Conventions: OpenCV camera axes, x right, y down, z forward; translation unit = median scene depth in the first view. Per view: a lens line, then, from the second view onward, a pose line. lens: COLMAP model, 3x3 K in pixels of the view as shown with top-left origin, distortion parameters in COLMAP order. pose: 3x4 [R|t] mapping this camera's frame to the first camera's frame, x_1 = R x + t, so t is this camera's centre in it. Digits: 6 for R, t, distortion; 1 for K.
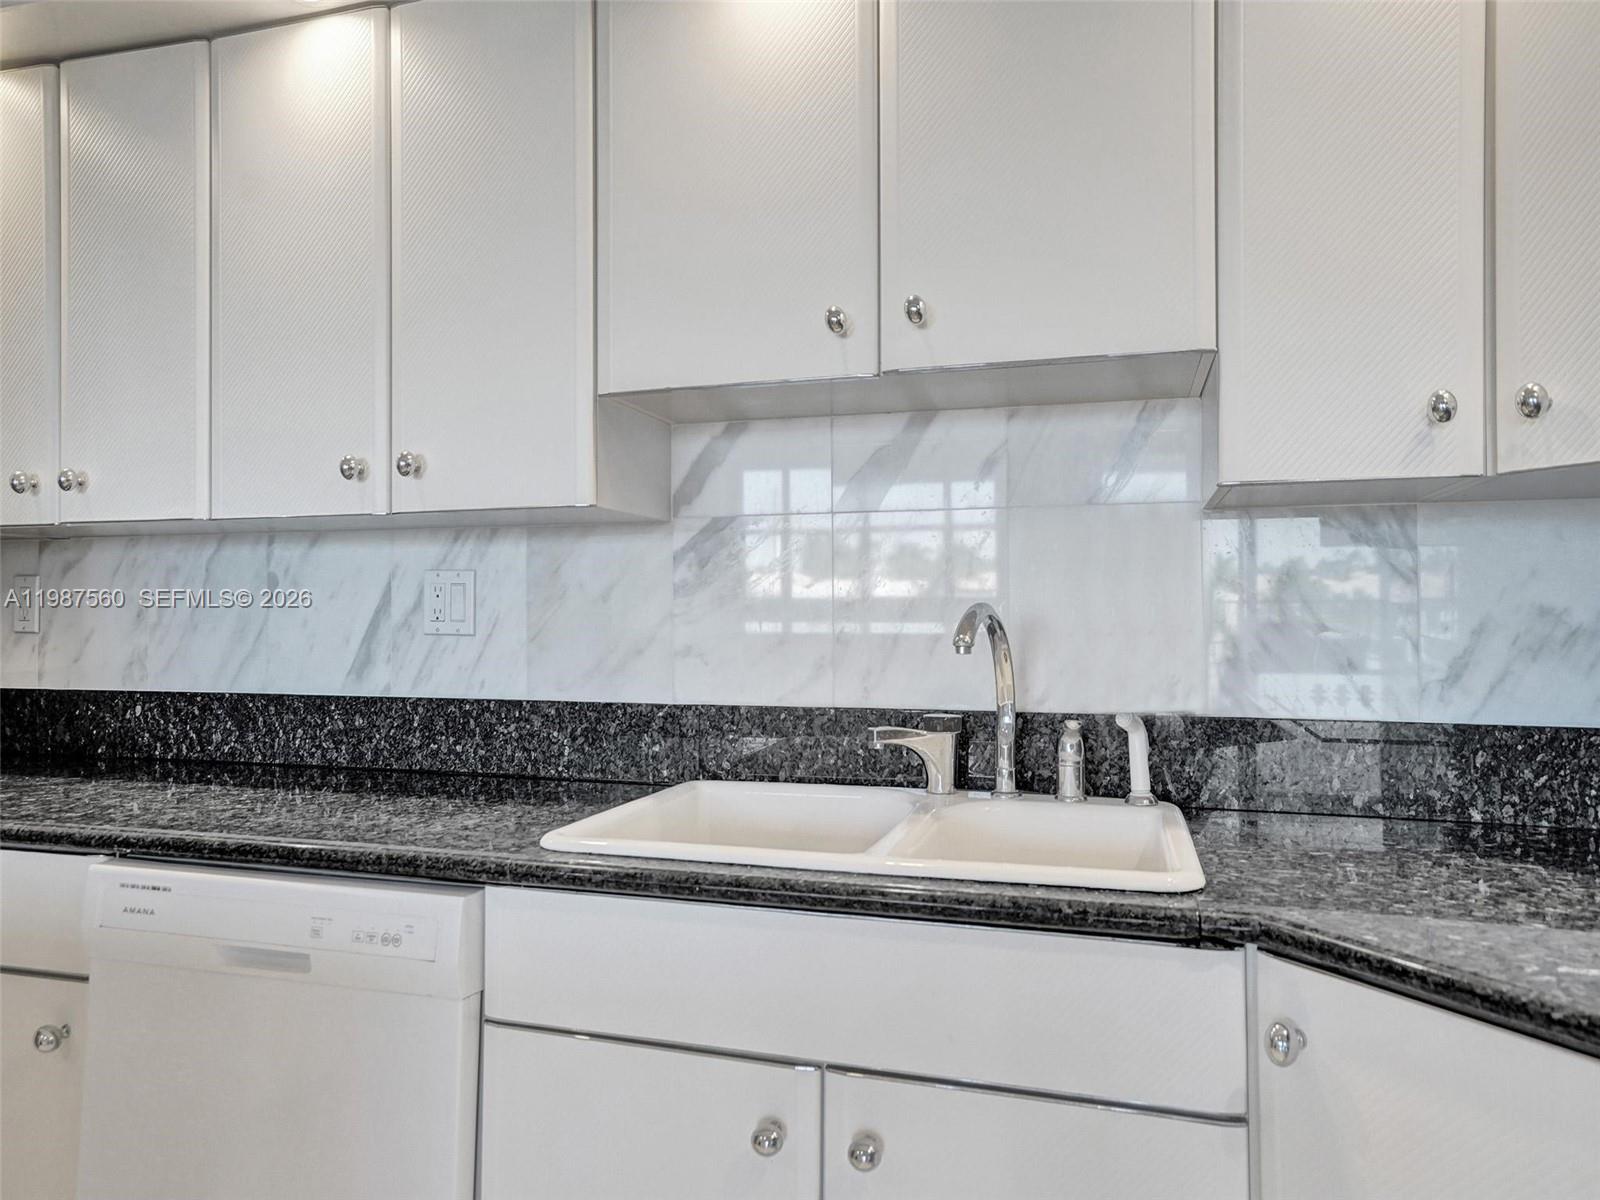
lens RADIAL K [[1052.9, 0, 789.1], [0, 1052.9, 595.0], [0, 0, 1]] dist [0.014792, 0.004804]
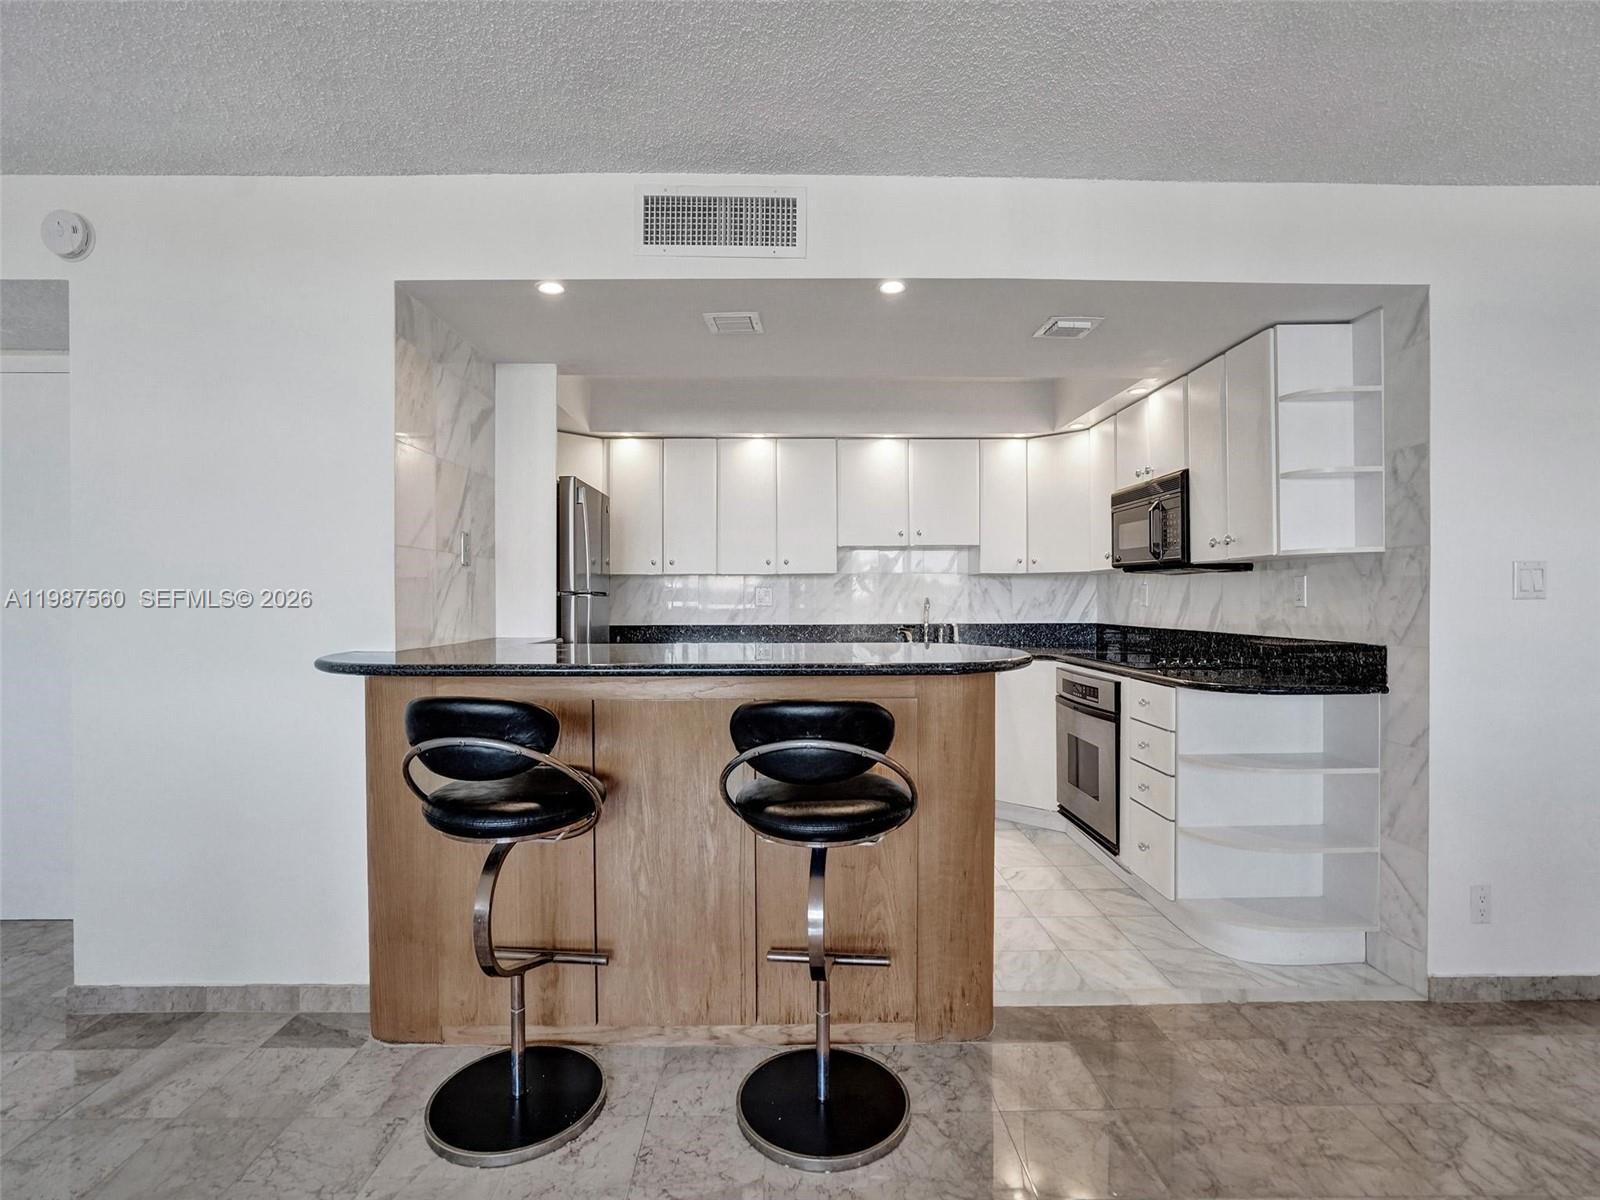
lens RADIAL K [[767.8, 0, 795.1], [0, 767.8, 602.8], [0, 0, 1]] dist [-0.034639, 0.016240]
pose [[0.949903, -0.005898, 0.312490, -1.210115], [-0.004104, 0.999500, 0.031340, -0.062423], [-0.312518, -0.031053, 0.949404, -1.680721]]
